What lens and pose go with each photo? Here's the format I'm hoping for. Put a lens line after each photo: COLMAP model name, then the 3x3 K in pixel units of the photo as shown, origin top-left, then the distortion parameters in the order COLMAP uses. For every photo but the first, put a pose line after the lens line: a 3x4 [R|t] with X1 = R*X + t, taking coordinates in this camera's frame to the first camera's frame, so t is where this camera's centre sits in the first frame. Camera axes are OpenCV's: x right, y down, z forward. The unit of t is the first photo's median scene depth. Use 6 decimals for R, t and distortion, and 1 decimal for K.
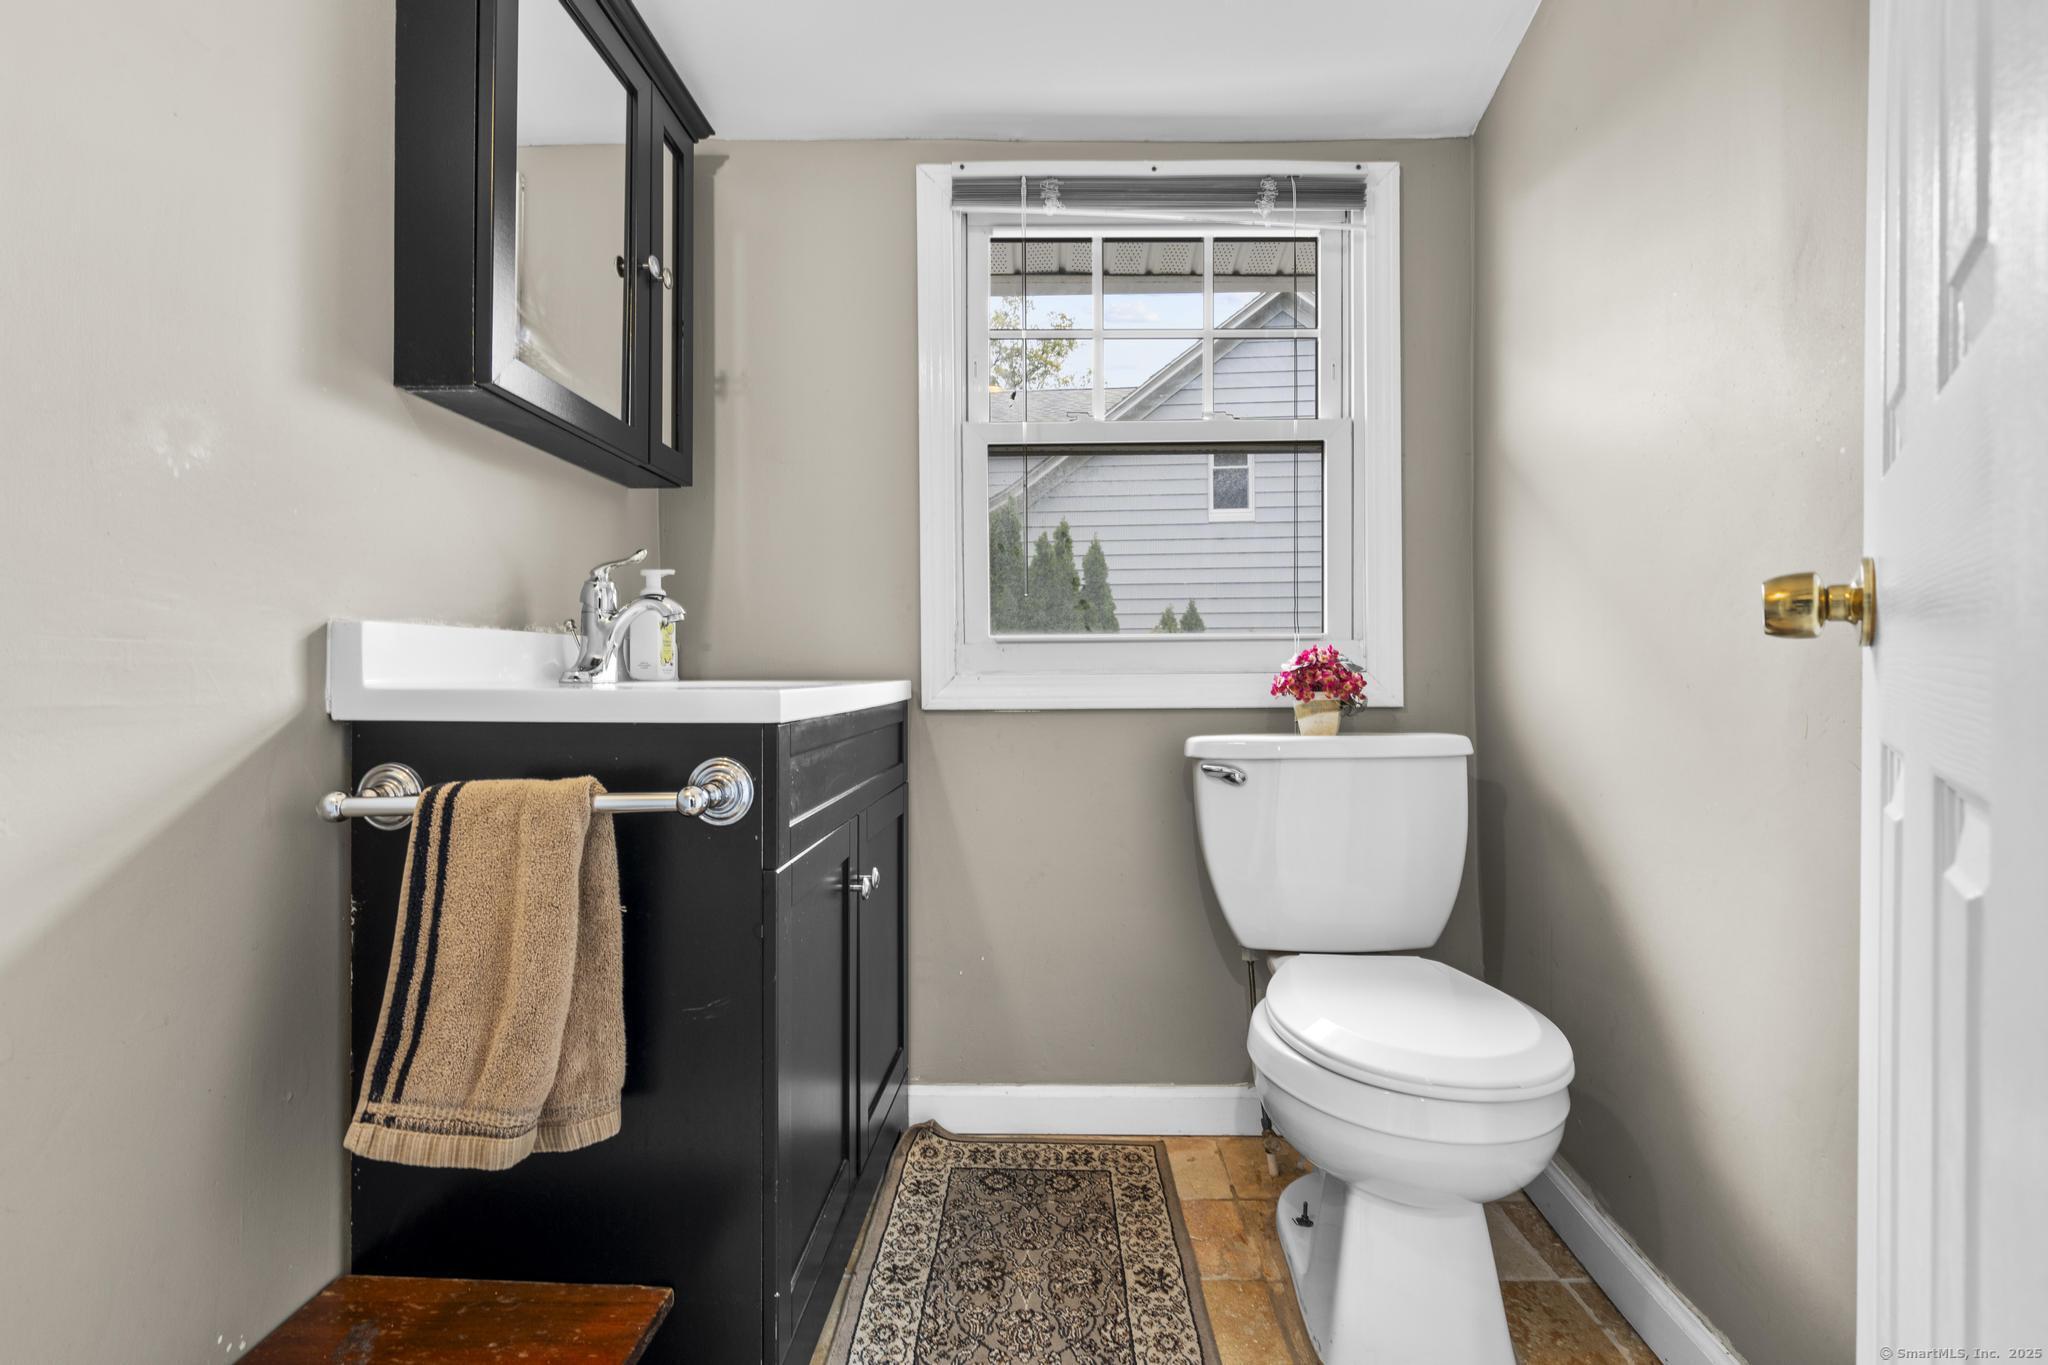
lens RADIAL K [[922.6, 0, 1036.0], [0, 922.6, 696.5], [0, 0, 1]] dist [-0.000178, 0.000853]
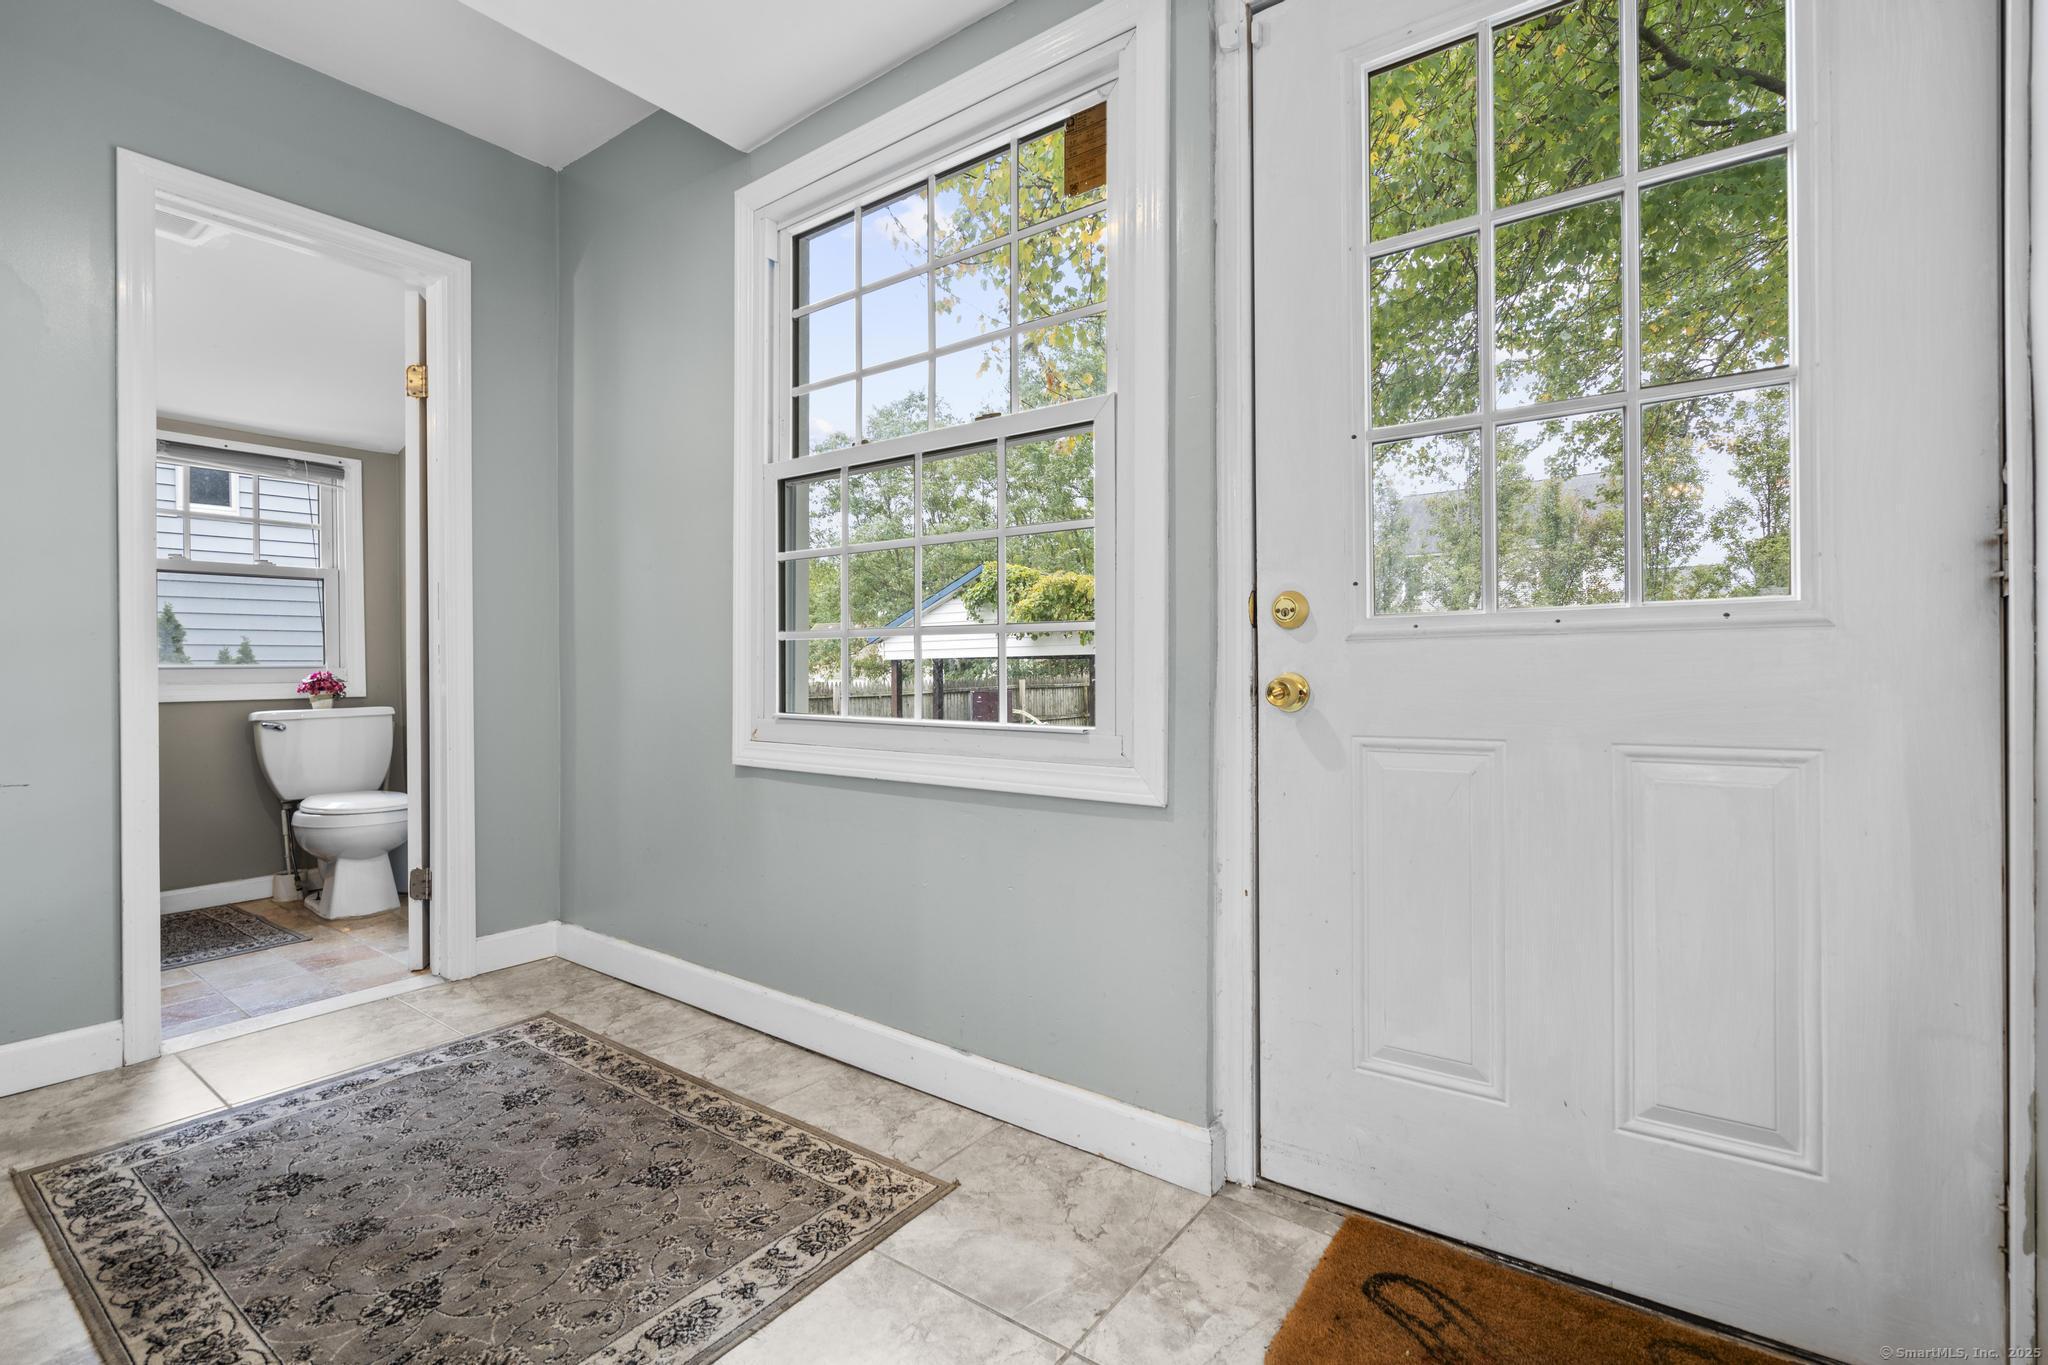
lens RADIAL K [[922.6, 0, 1039.1], [0, 922.6, 685.4], [0, 0, 1]] dist [-0.000178, 0.000853]
pose [[0.569322, -0.010659, 0.822046, -0.591220], [0.001641, 0.999929, 0.011829, -0.043975], [-0.822113, -0.005386, 0.569299, -1.858069]]
